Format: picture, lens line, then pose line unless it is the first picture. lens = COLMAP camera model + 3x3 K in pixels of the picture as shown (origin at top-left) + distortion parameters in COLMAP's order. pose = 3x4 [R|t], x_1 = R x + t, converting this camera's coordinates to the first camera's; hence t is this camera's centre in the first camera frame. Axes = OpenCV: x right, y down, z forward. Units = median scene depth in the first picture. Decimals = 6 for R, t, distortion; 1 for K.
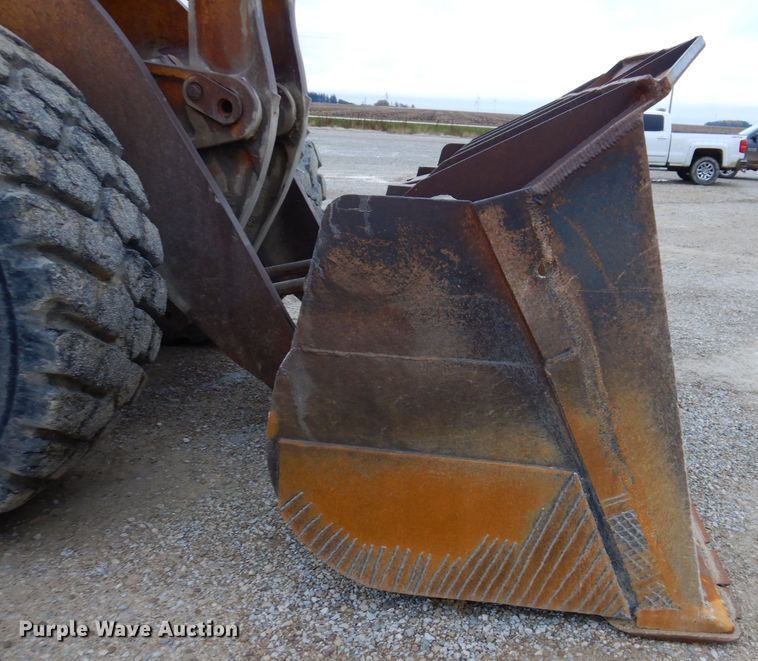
lens RADIAL K [[653.7, 0, 447.3], [0, 653.7, 352.9], [0, 0, 1]] dist [0.011752, -0.009989]
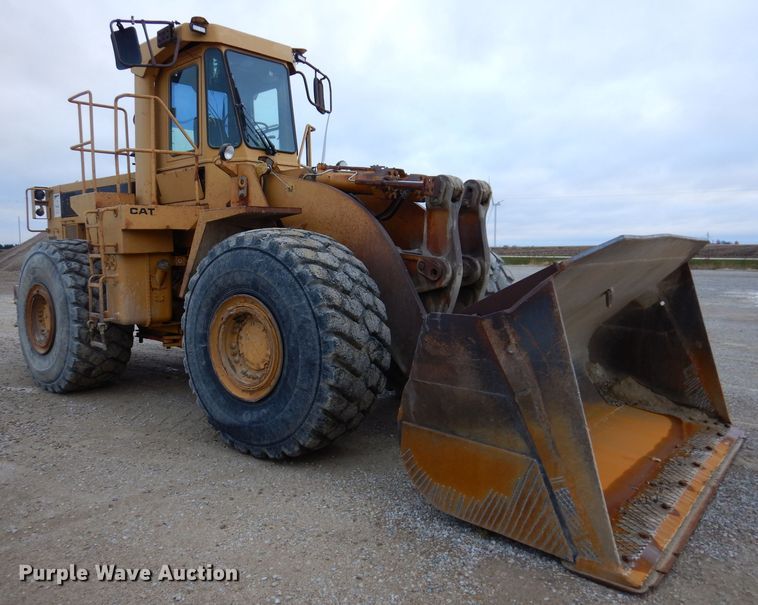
lens RADIAL K [[528.2, 0, 367.1], [0, 528.2, 294.0], [0, 0, 1]] dist [-0.001068, -0.001004]
pose [[0.814731, -0.008785, -0.579773, 0.613397], [-0.155696, 0.959850, -0.233337, 0.140180], [0.558545, 0.280375, 0.780652, -0.513065]]
